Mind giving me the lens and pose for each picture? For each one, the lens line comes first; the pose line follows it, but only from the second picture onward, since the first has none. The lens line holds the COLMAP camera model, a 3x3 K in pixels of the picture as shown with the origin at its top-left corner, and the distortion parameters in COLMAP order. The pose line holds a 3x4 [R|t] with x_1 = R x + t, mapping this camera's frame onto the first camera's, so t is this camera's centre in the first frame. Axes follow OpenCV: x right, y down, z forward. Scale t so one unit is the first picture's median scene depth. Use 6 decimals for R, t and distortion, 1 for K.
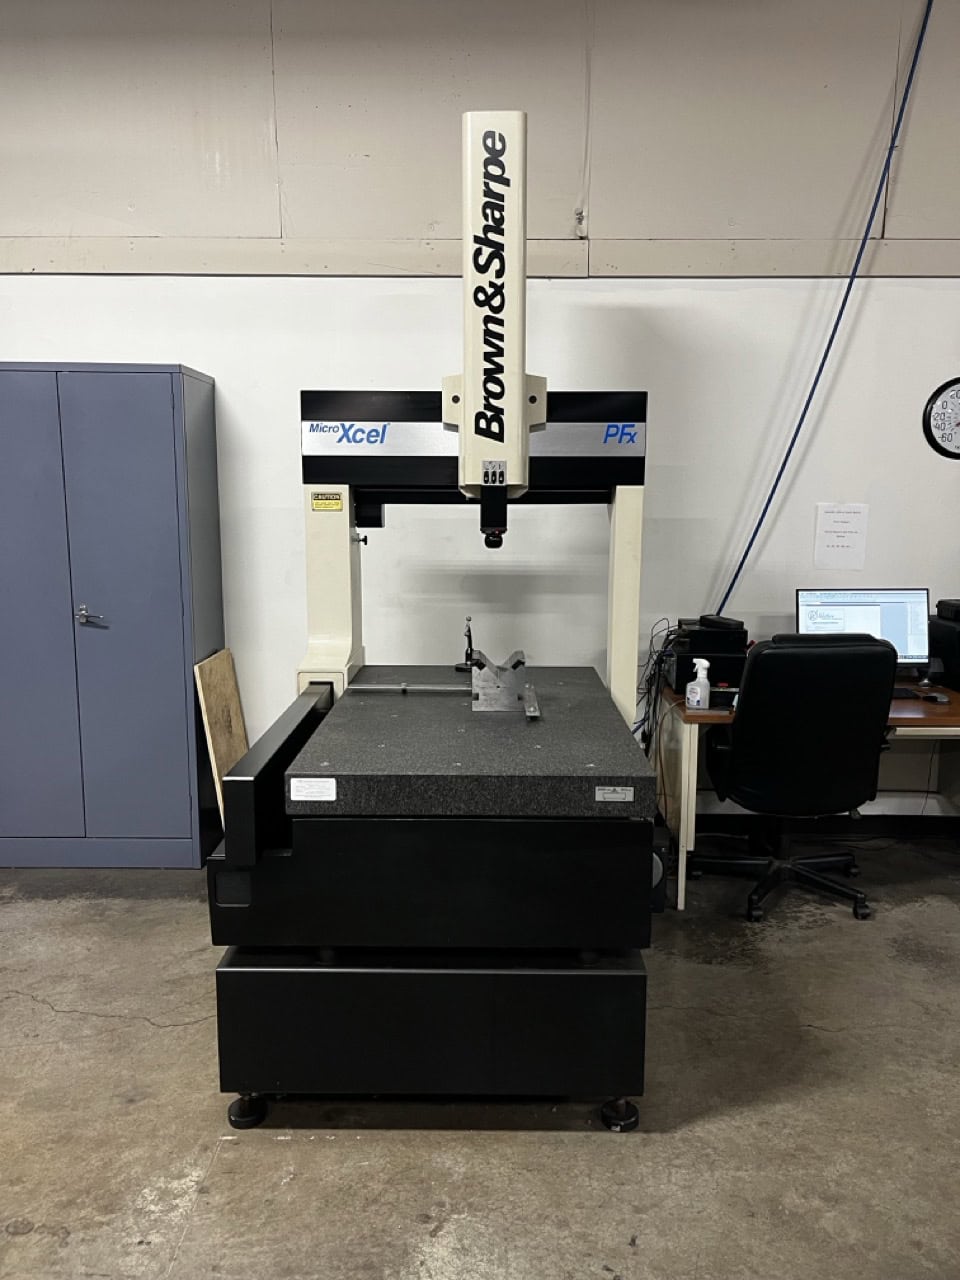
lens RADIAL K [[964.0, 0, 480.0], [0, 964.0, 640.0], [0, 0, 1]] dist [0.070841, -0.099022]
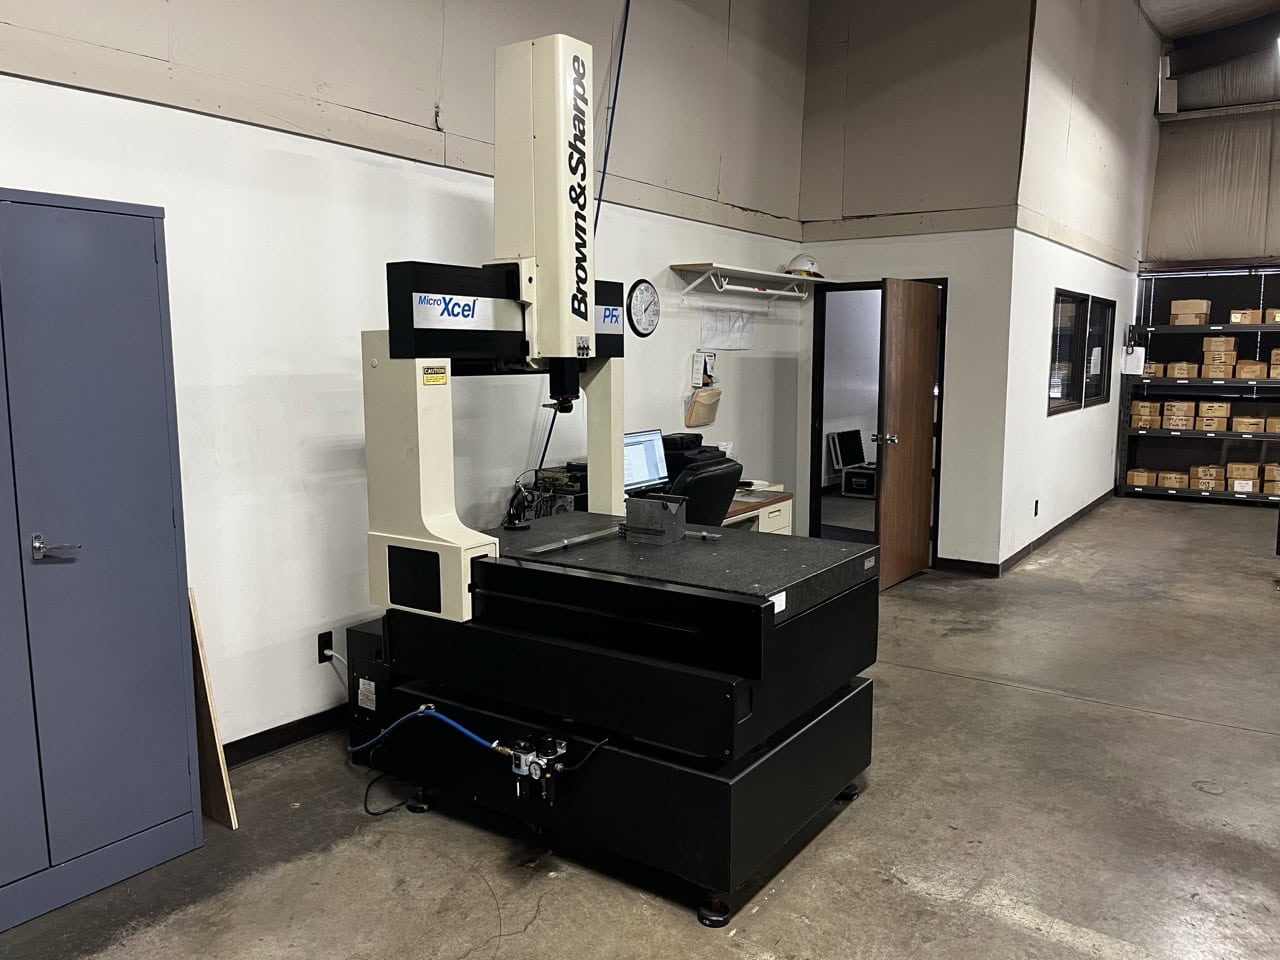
lens RADIAL K [[964.0, 0, 640.0], [0, 964.0, 480.0], [0, 0, 1]] dist [0.070841, -0.099022]
pose [[0.560108, -0.112376, 0.820762, -0.909666], [0.133994, 0.990000, 0.044106, -0.058034], [-0.817511, 0.085273, 0.569565, 0.303840]]
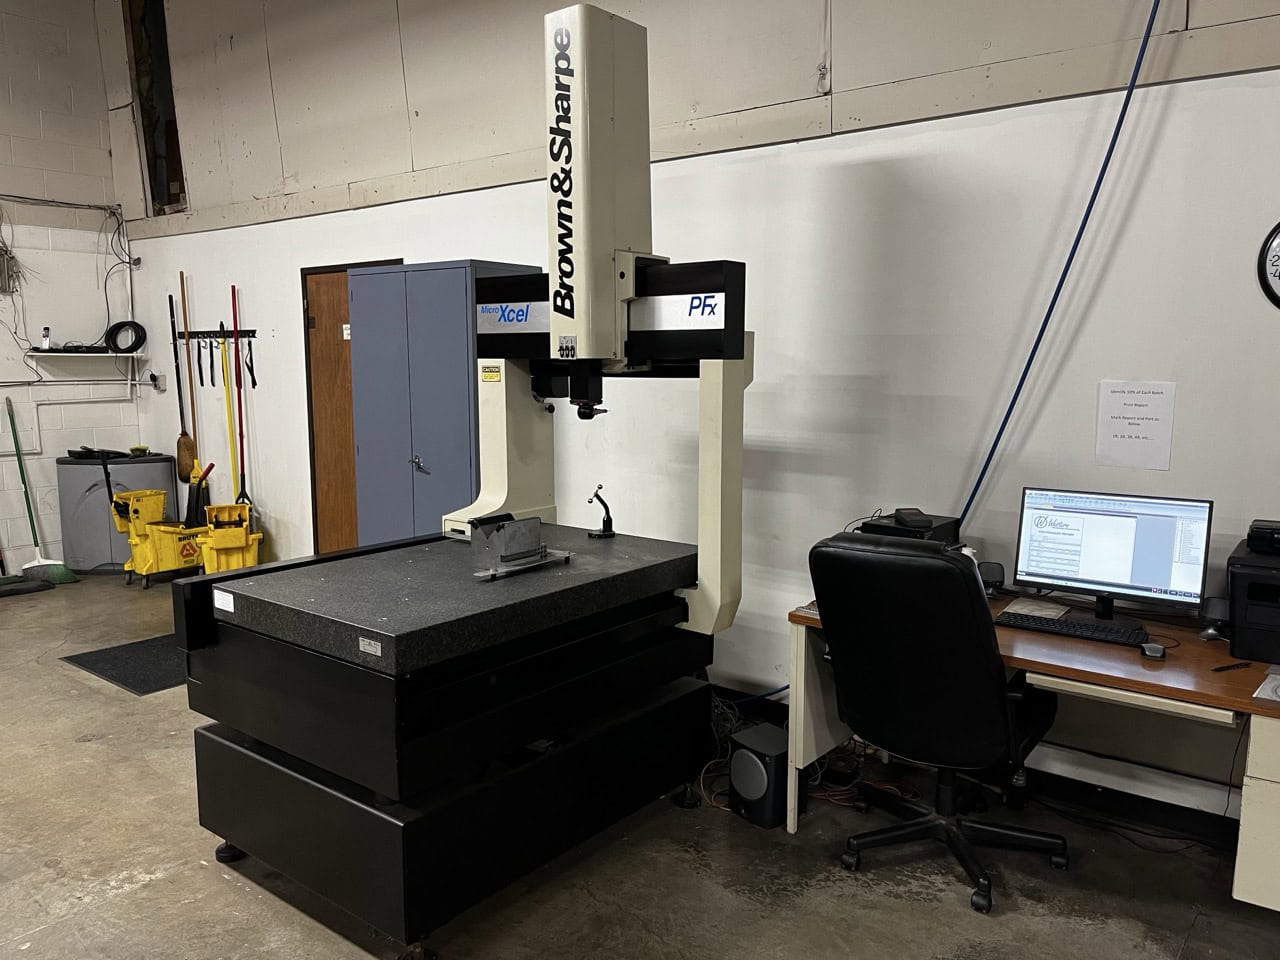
lens RADIAL K [[964.0, 0, 640.0], [0, 964.0, 480.0], [0, 0, 1]] dist [0.070841, -0.099022]
pose [[0.789368, 0.073814, -0.609466, 0.726176], [-0.092470, 0.995715, 0.000828, -0.038213], [0.606916, 0.055704, 0.792811, 0.226428]]
